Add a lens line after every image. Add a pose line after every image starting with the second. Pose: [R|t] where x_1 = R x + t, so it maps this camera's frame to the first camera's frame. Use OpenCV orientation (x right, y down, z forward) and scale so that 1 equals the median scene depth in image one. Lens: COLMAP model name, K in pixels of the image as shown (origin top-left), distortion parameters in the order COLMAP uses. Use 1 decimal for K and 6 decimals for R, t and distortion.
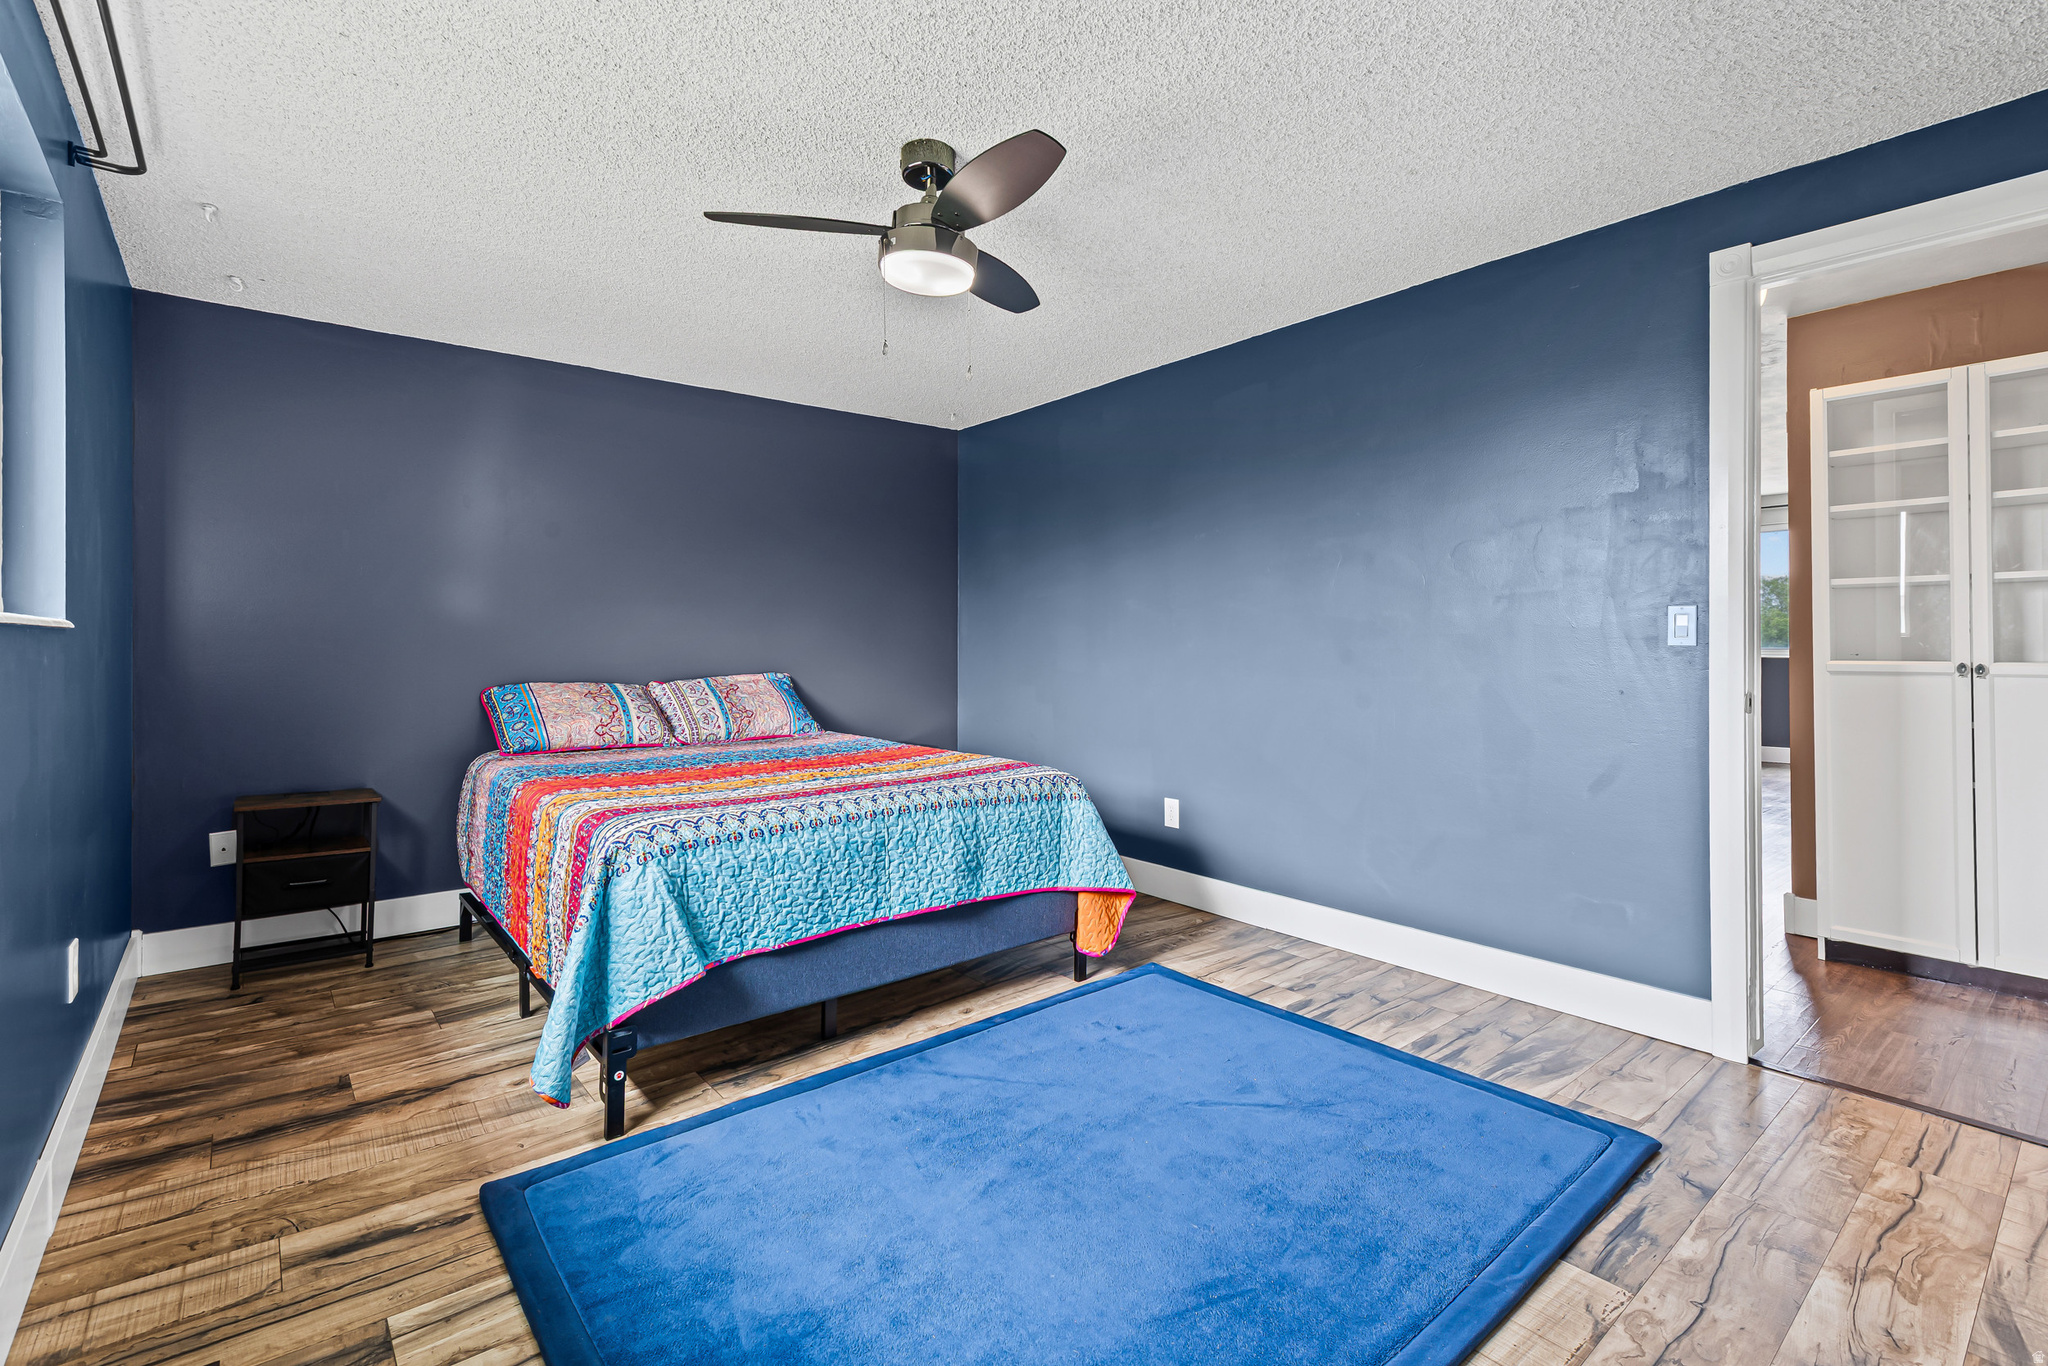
lens RADIAL K [[929.4, 0, 1036.7], [0, 929.4, 648.8], [0, 0, 1]] dist [0.032274, -0.014841]
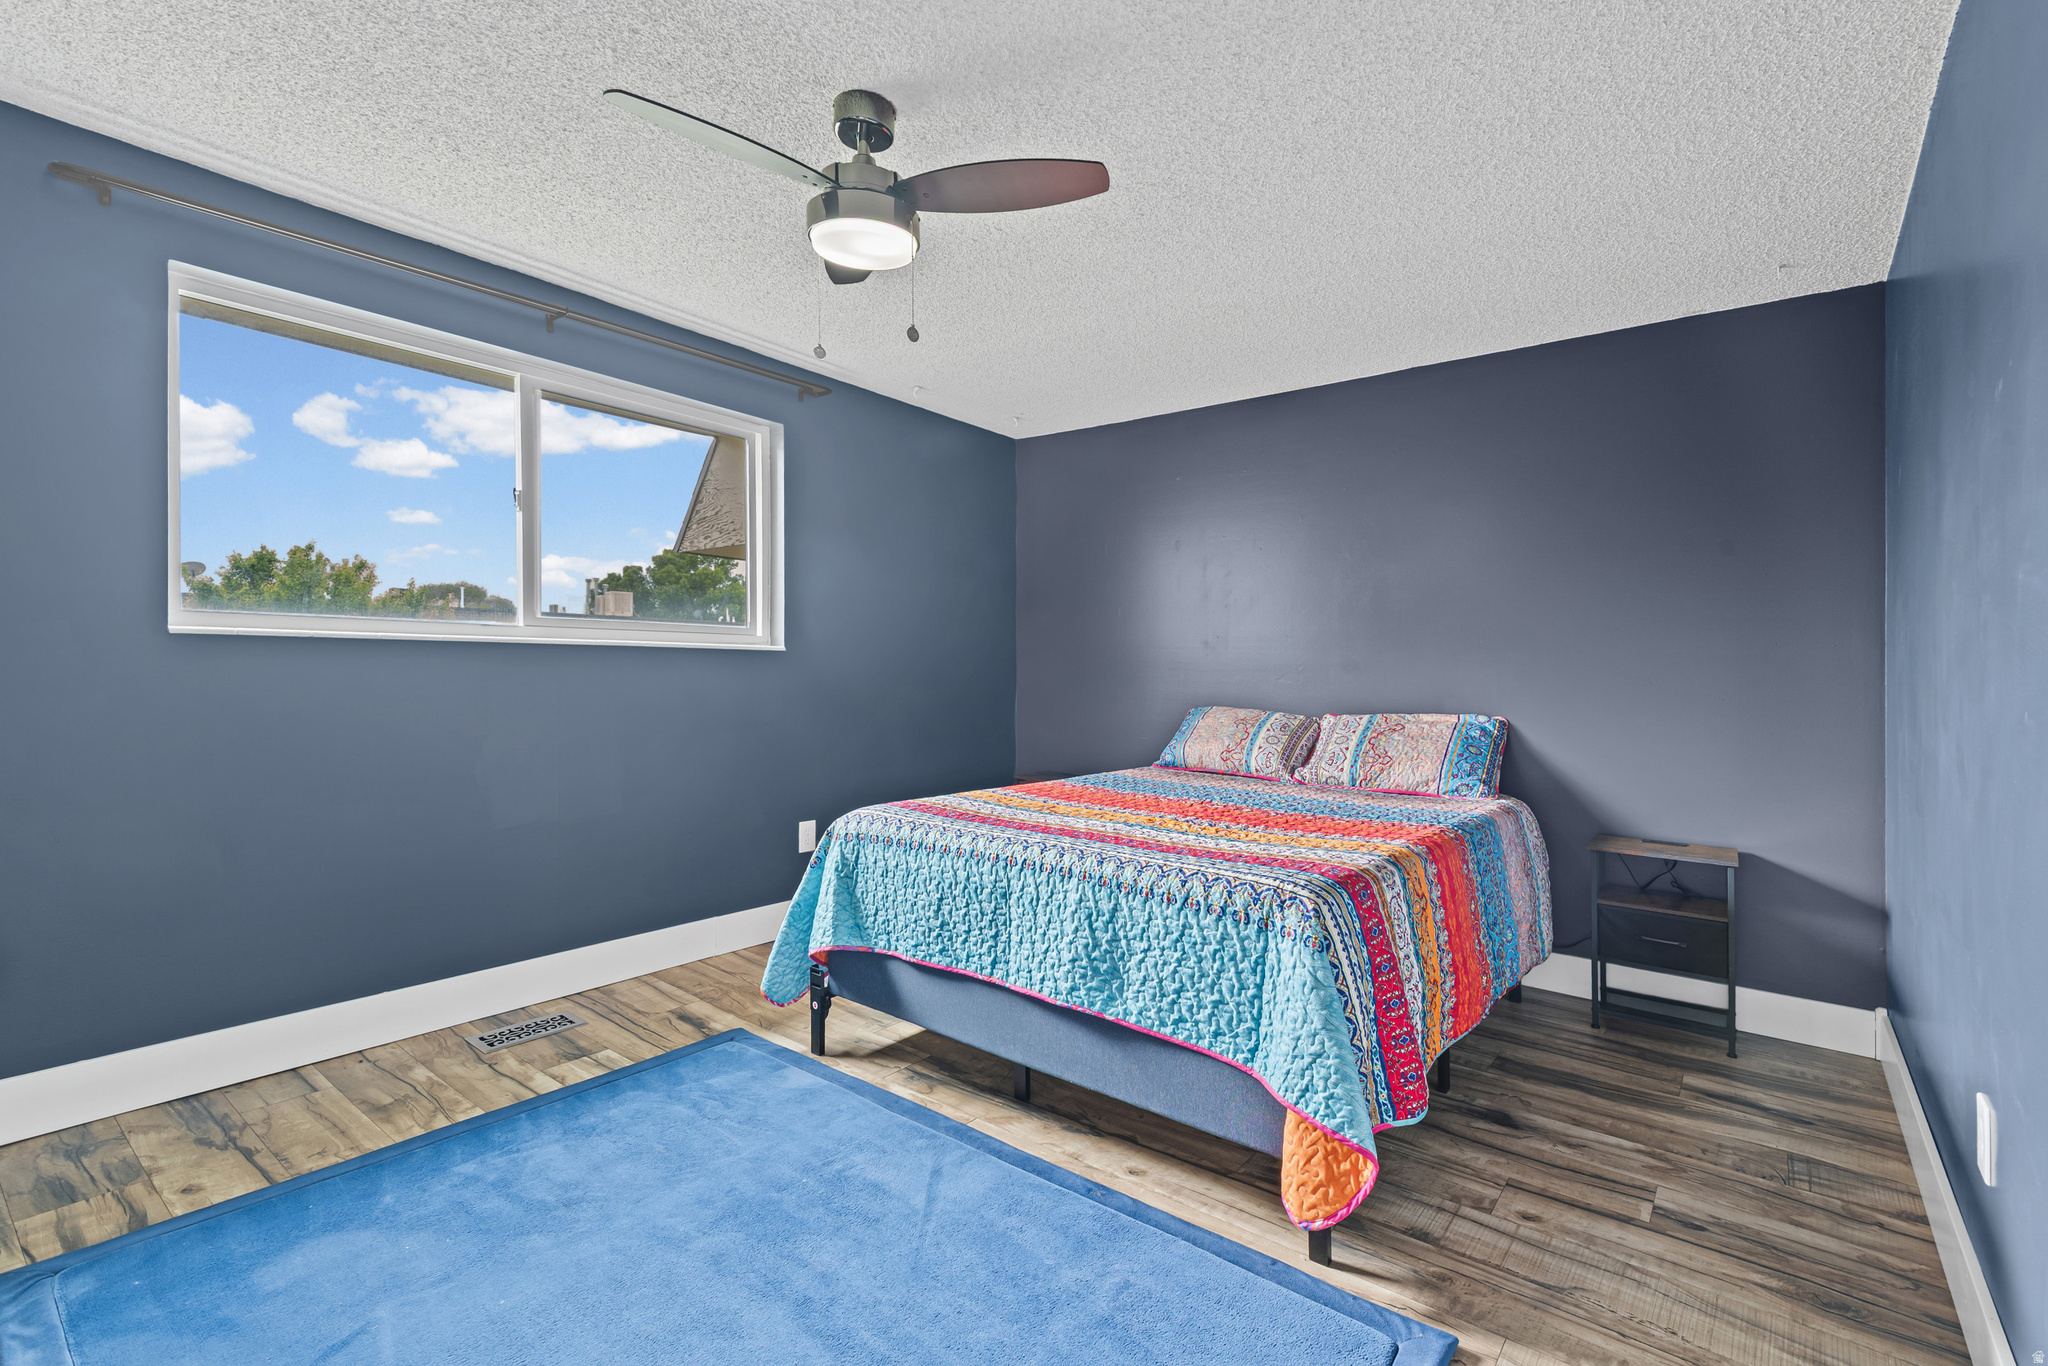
lens RADIAL K [[953.6, 0, 979.4], [0, 953.6, 651.2], [0, 0, 1]] dist [0.032994, -0.017386]
pose [[0.176907, -0.005259, -0.984214, 0.662045], [-0.029175, 0.999518, -0.010585, -0.007192], [0.983795, 0.030587, 0.176668, 0.761748]]
